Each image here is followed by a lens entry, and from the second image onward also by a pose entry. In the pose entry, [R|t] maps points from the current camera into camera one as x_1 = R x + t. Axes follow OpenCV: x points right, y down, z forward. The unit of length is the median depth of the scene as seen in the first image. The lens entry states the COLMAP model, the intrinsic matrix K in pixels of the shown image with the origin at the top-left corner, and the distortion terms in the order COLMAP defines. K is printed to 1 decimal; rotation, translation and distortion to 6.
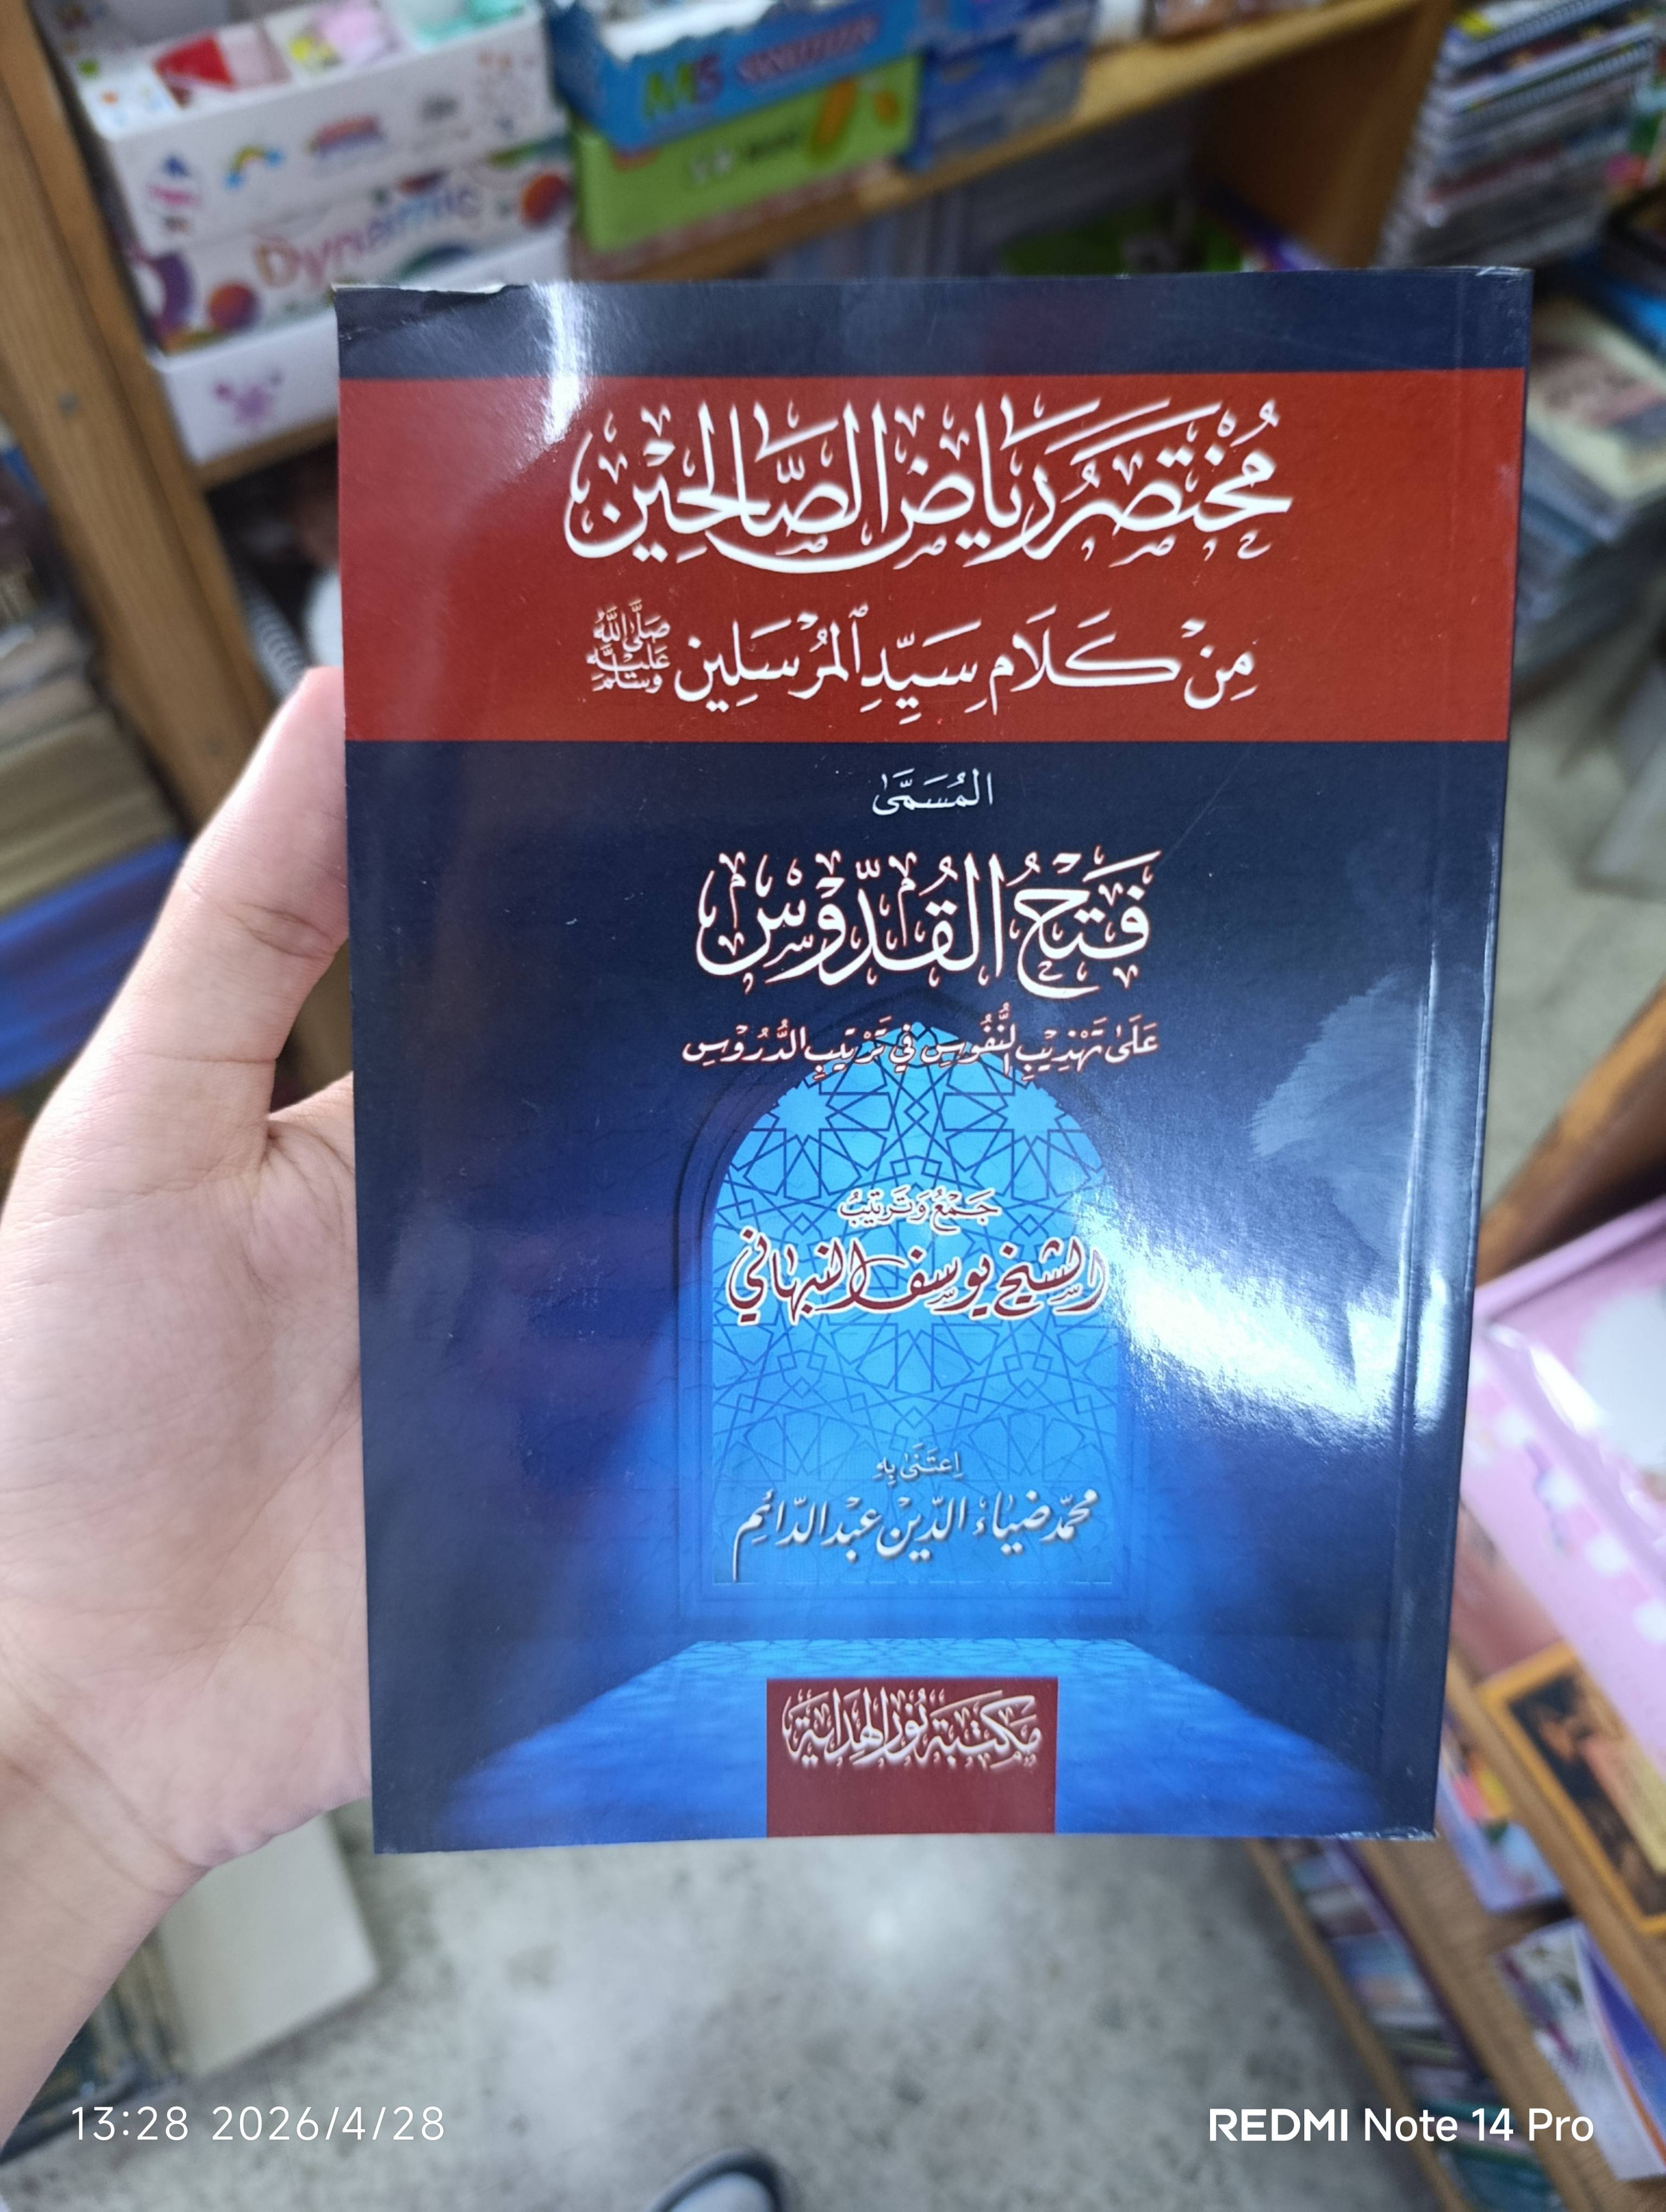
lens RADIAL K [[1581.4, 0, 819.9], [0, 1581.4, 1097.1], [0, 0, 1]] dist [-0.032715, -0.021270]
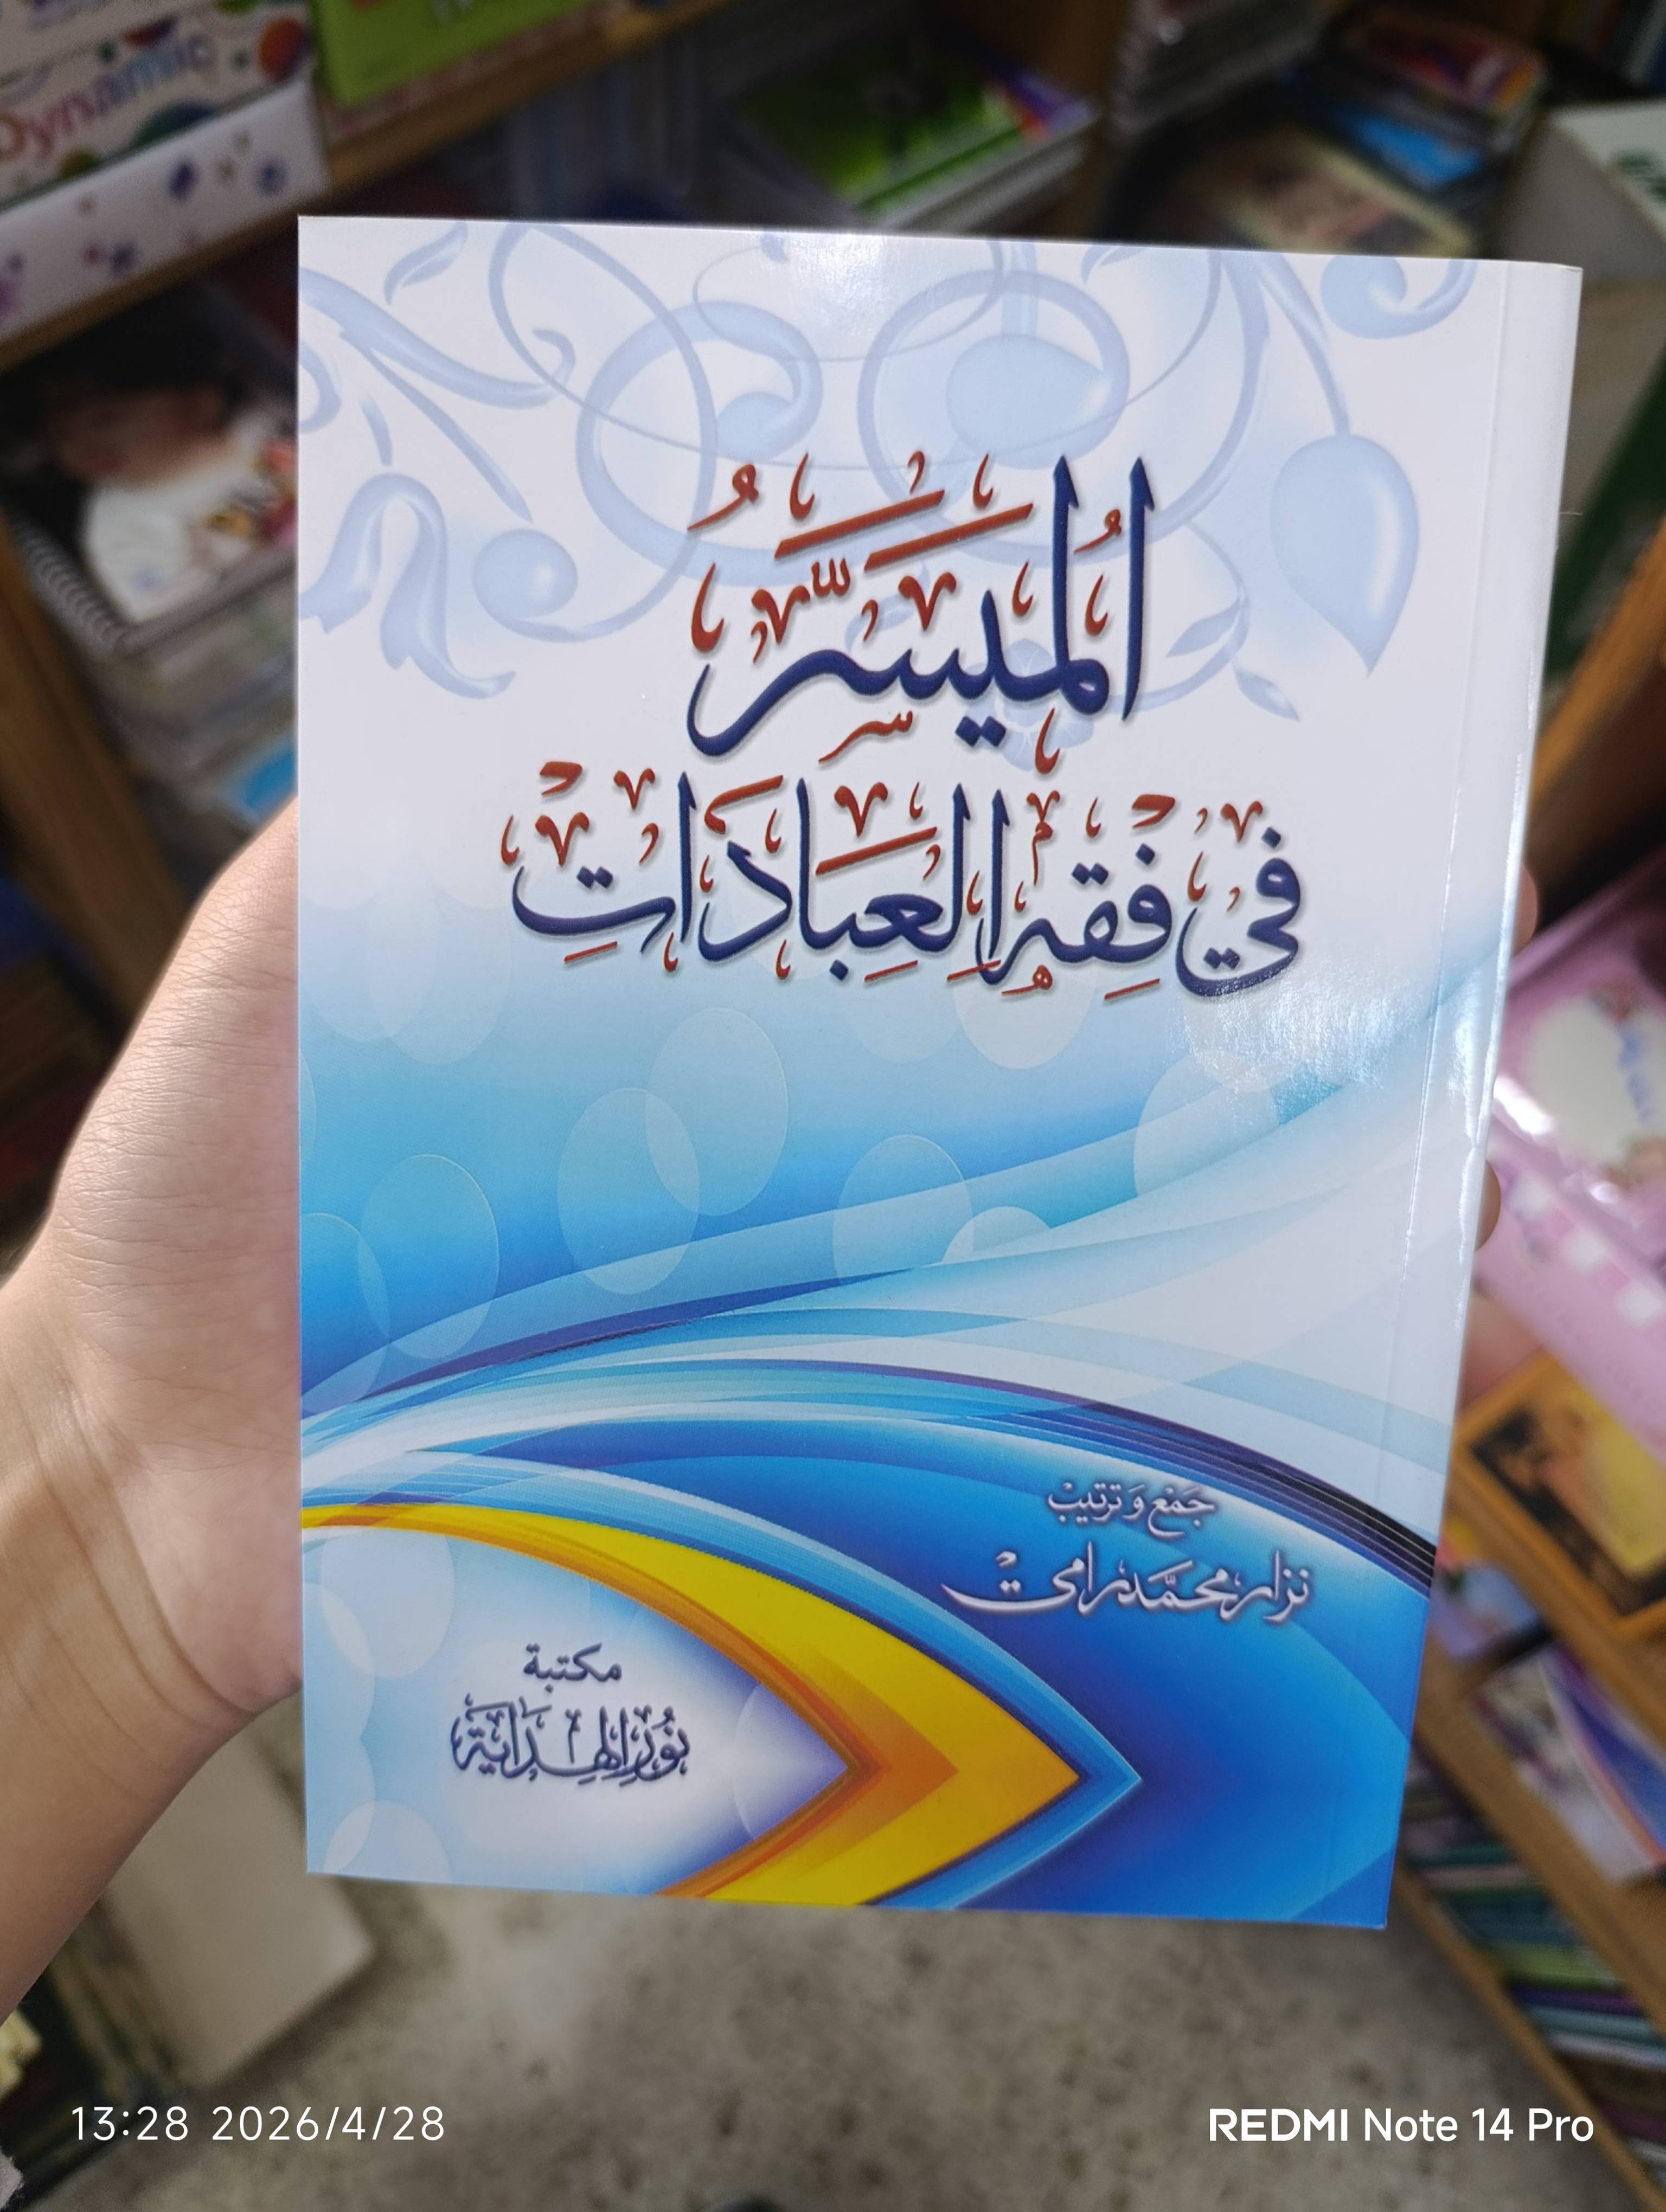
lens RADIAL K [[1581.4, 0, 821.4], [0, 1581.4, 1105.4], [0, 0, 1]] dist [-0.032715, -0.021270]
pose [[0.982181, -0.149160, 0.114329, -0.050819], [0.144098, 0.988229, 0.051380, 0.041026], [-0.120646, -0.033990, 0.992113, 0.022351]]
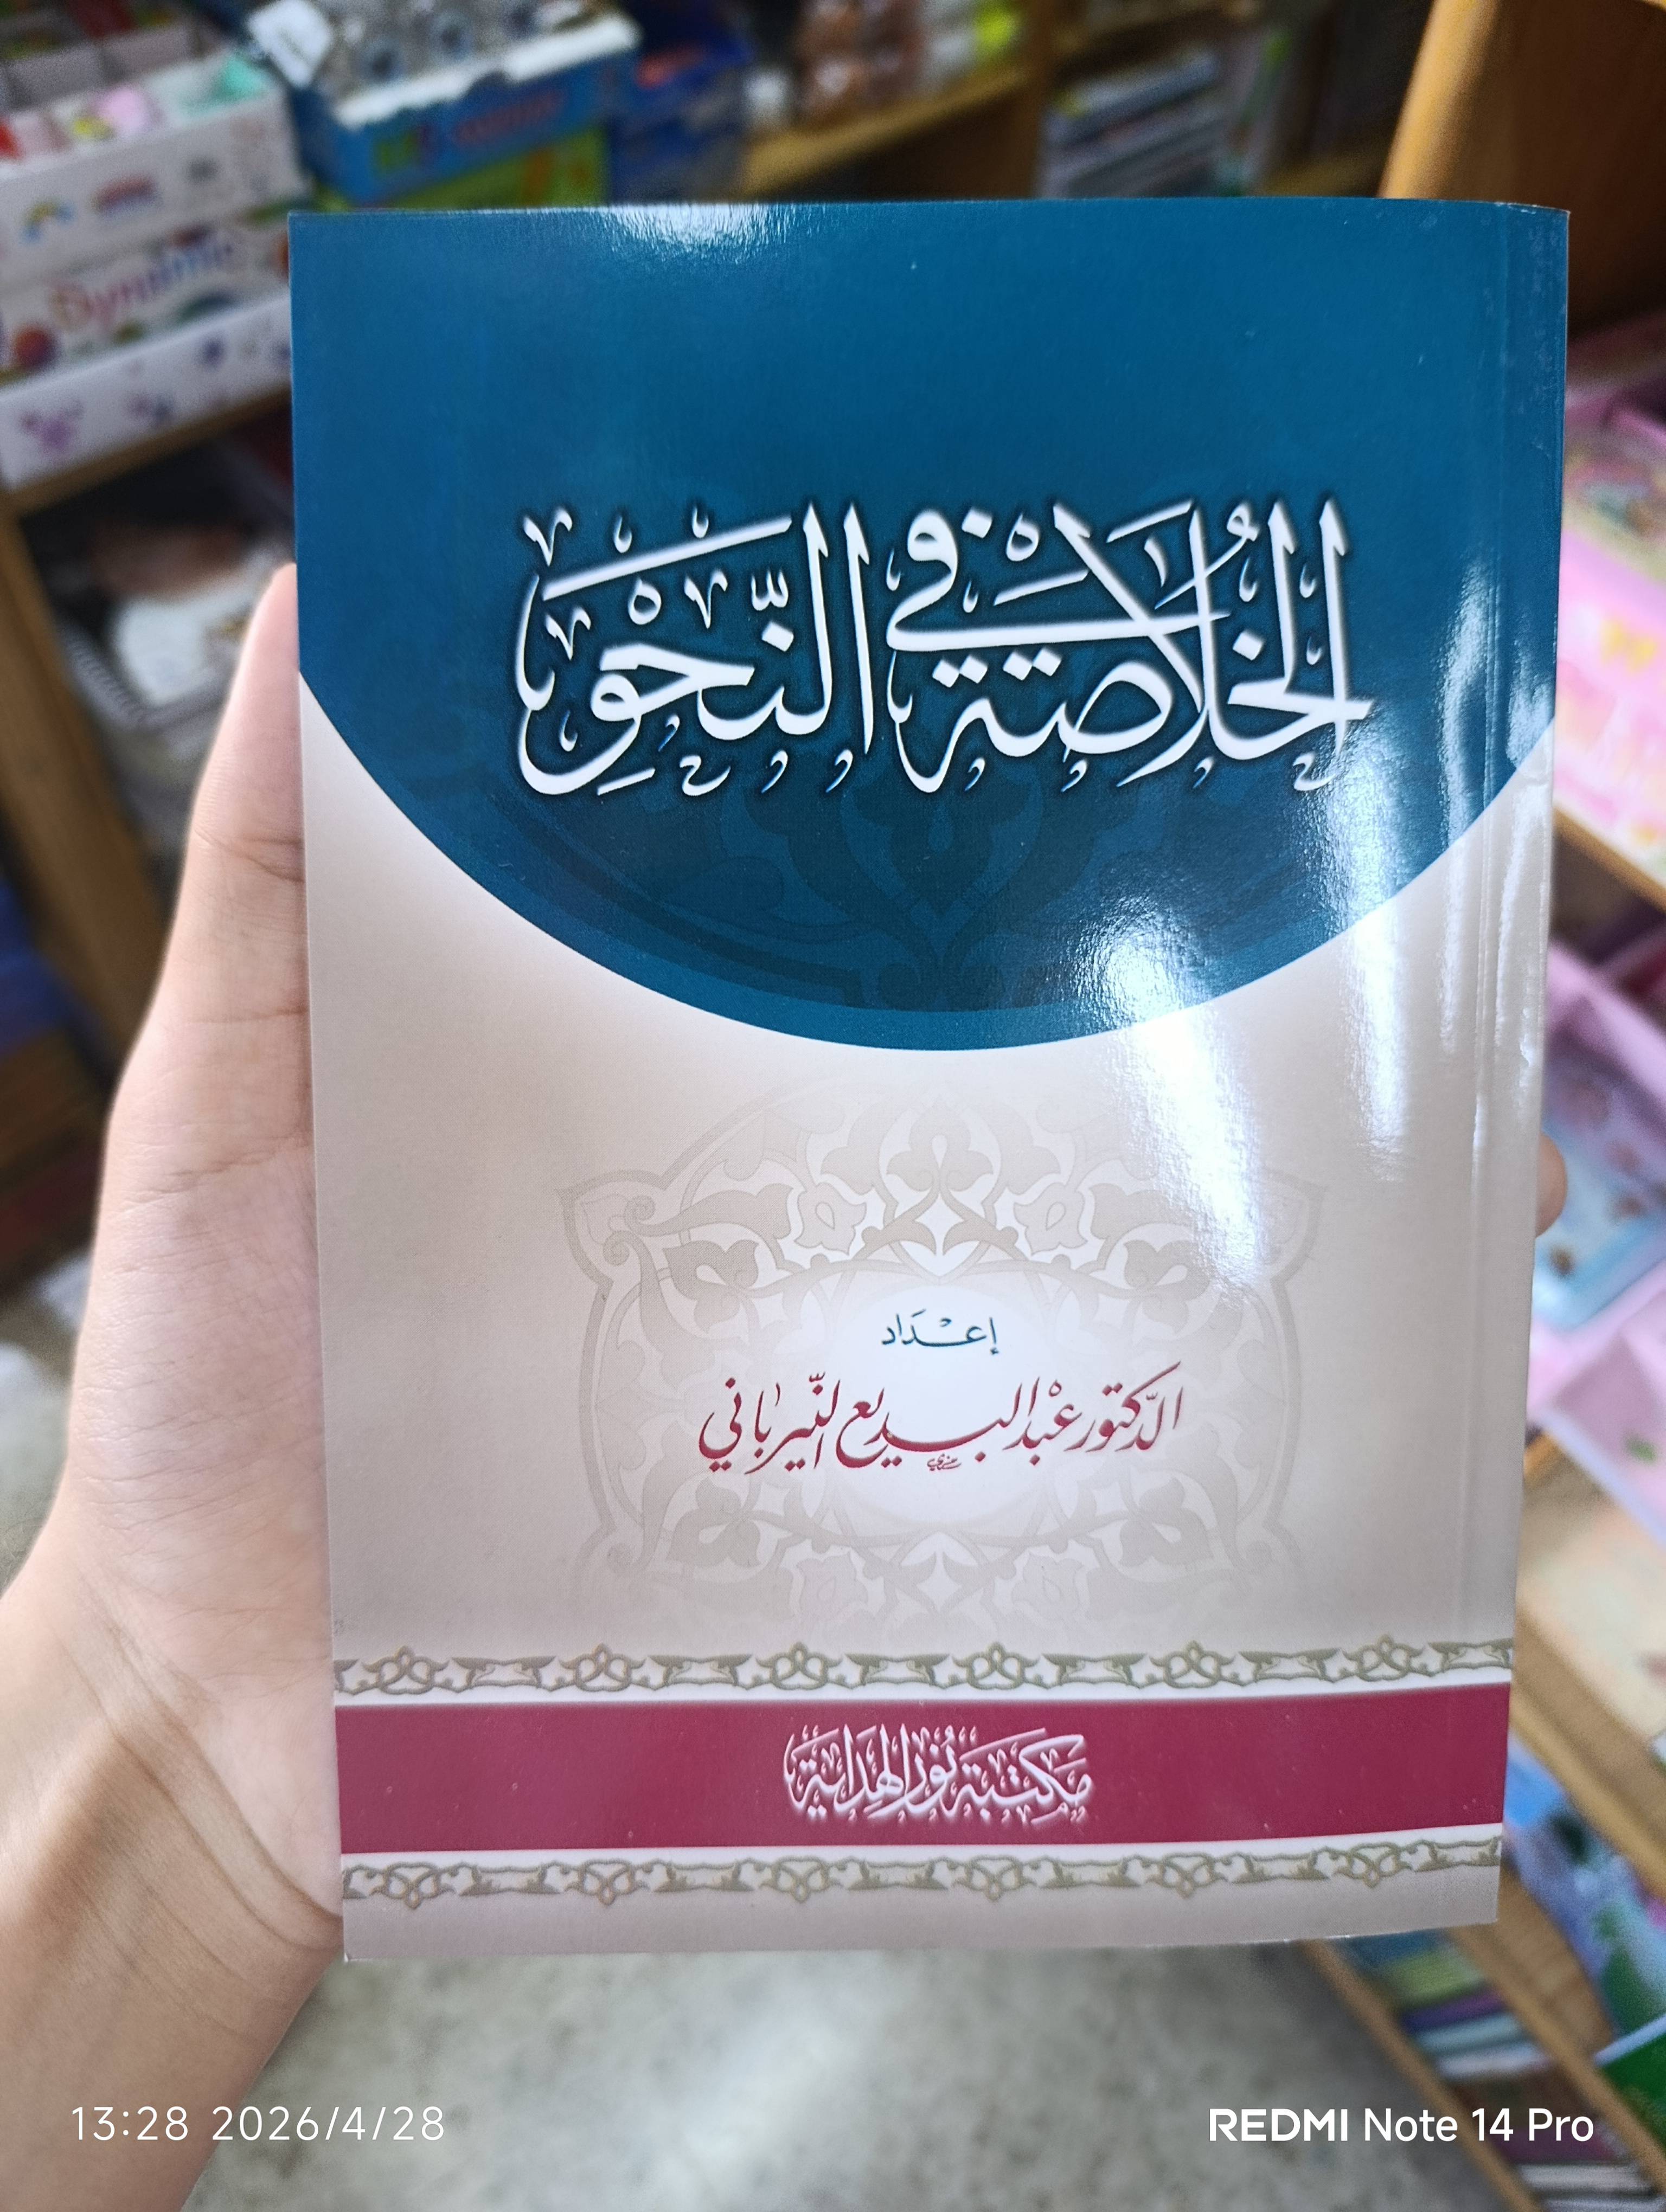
lens RADIAL K [[1581.4, 0, 815.3], [0, 1581.4, 1114.3], [0, 0, 1]] dist [-0.032715, -0.021270]
pose [[0.985560, -0.122184, 0.117229, -0.007045], [0.133100, 0.986981, -0.090289, 0.190852], [-0.104671, 0.104589, 0.988992, -0.114328]]
